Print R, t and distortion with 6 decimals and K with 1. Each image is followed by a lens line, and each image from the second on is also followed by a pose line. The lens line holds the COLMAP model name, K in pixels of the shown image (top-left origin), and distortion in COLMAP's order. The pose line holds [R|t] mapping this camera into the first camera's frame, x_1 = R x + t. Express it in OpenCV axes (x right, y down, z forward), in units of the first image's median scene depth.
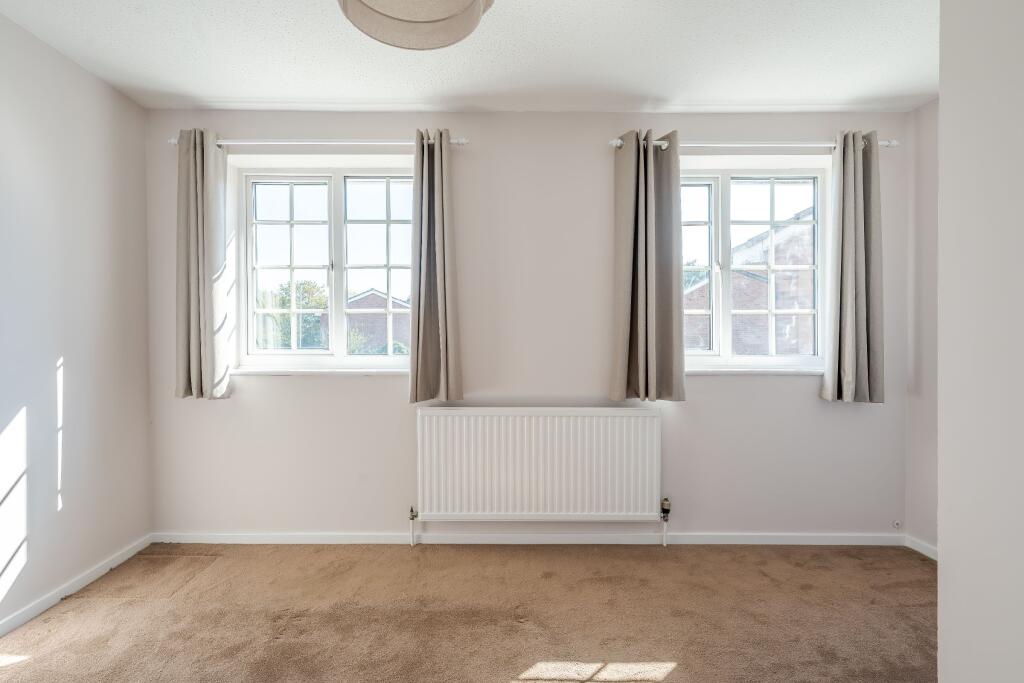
lens RADIAL K [[474.1, 0, 512.0], [0, 474.1, 341.5], [0, 0, 1]] dist [-0.000647, -0.000516]
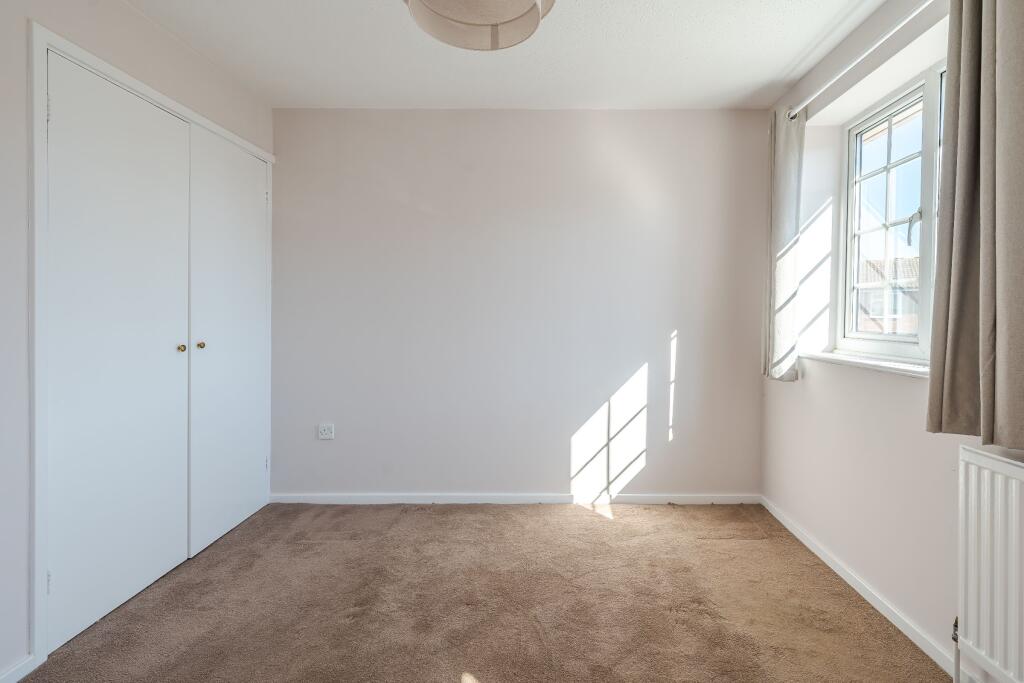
lens RADIAL K [[469.4, 0, 512.4], [0, 469.4, 323.9], [0, 0, 1]] dist [-0.030976, 0.000231]
pose [[-0.074636, 0.015239, -0.997094, 0.393712], [-0.016177, 0.999733, 0.016490, -0.000779], [0.997080, 0.017361, -0.074370, 0.558151]]
